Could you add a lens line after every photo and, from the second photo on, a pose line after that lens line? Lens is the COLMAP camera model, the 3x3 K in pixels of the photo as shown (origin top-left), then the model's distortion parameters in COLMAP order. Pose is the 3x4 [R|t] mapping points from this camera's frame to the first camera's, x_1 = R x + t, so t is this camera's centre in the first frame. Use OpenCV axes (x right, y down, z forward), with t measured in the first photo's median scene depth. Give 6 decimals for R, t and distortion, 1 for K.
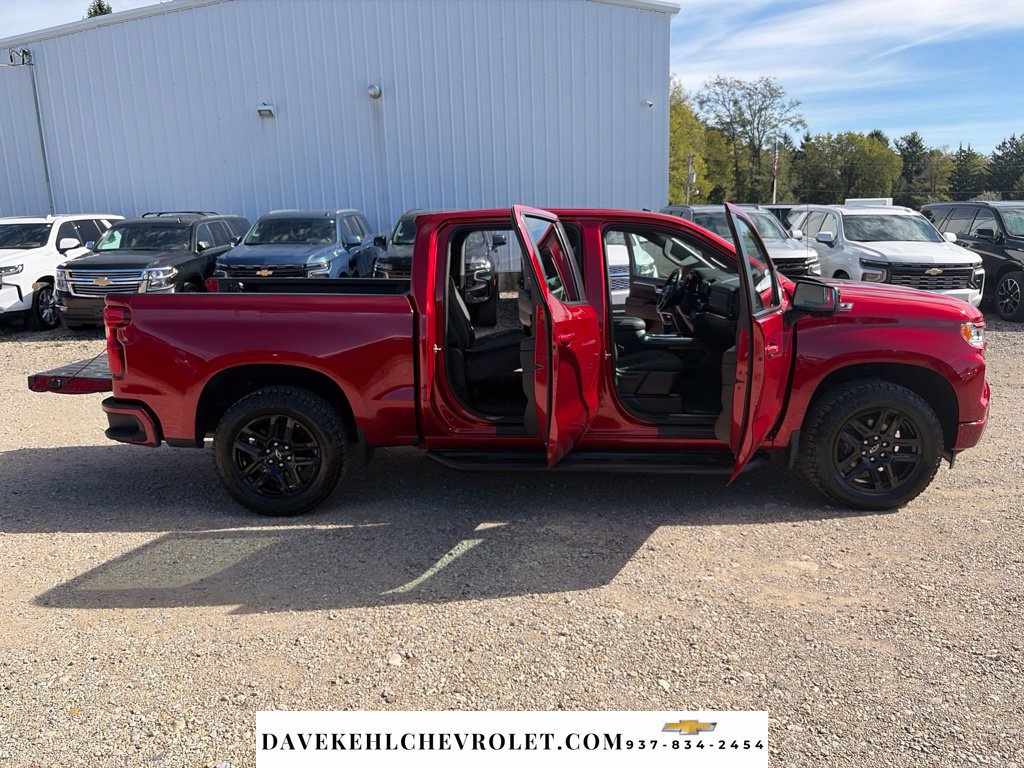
lens RADIAL K [[771.1, 0, 512.5], [0, 771.1, 381.3], [0, 0, 1]] dist [0.018577, -0.019965]
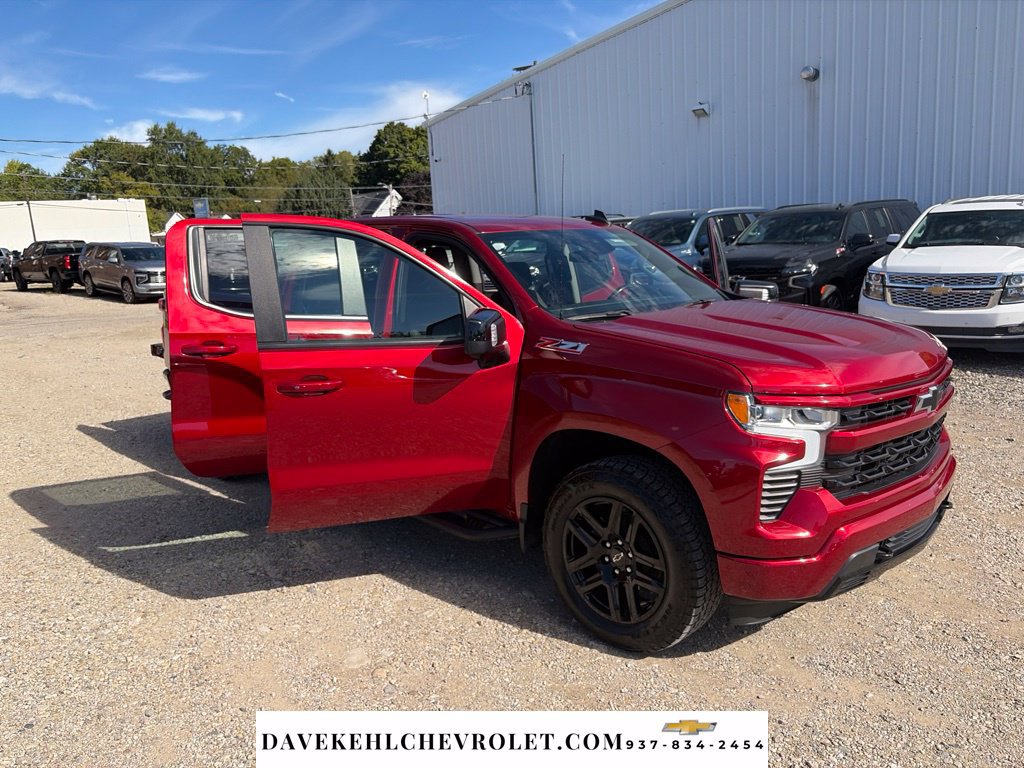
lens RADIAL K [[771.1, 0, 512.8], [0, 771.1, 387.0], [0, 0, 1]] dist [0.018577, -0.019965]
pose [[0.722940, 0.126621, -0.679209, 0.326250], [-0.117707, 0.991264, 0.059510, -0.036066], [0.680811, 0.036926, 0.731528, 0.165867]]
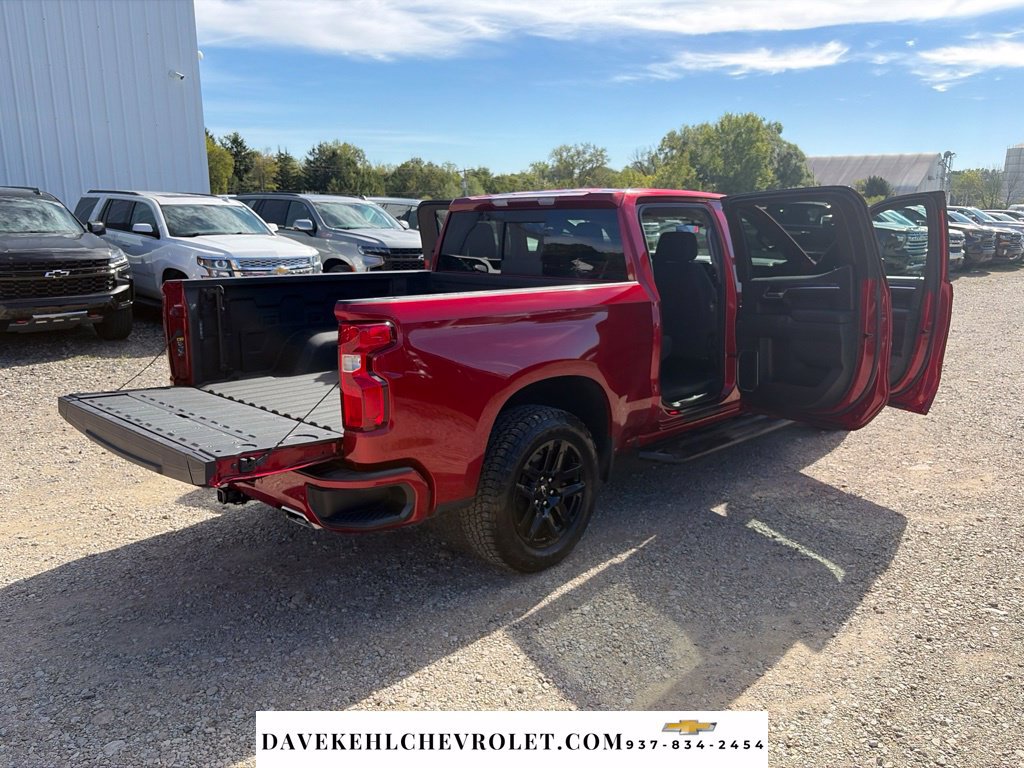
lens RADIAL K [[771.1, 0, 510.6], [0, 771.1, 389.5], [0, 0, 1]] dist [0.018577, -0.019965]
pose [[0.693668, -0.141220, 0.706315, -0.337302], [0.129943, 0.989038, 0.070131, -0.026314], [-0.708477, 0.043133, 0.704415, 0.180778]]
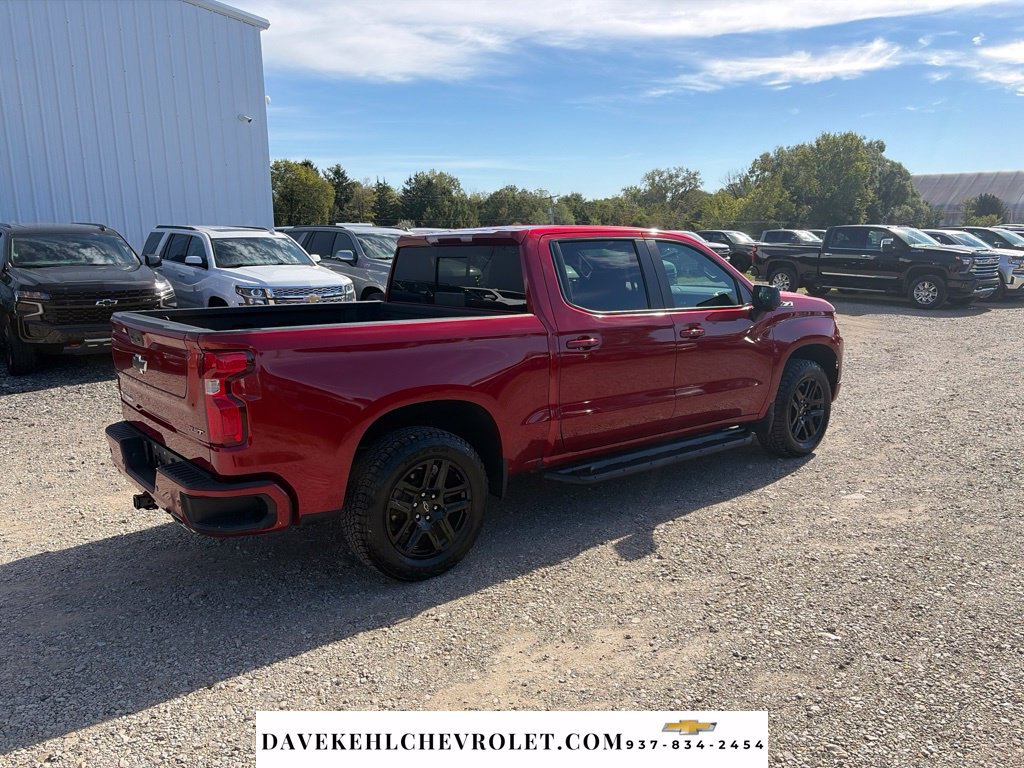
lens RADIAL K [[771.1, 0, 514.3], [0, 771.1, 389.4], [0, 0, 1]] dist [0.018577, -0.019965]
pose [[0.774210, -0.111460, 0.623038, -0.287675], [0.122919, 0.992108, 0.024742, -0.016264], [-0.620879, 0.057427, 0.781800, 0.102420]]
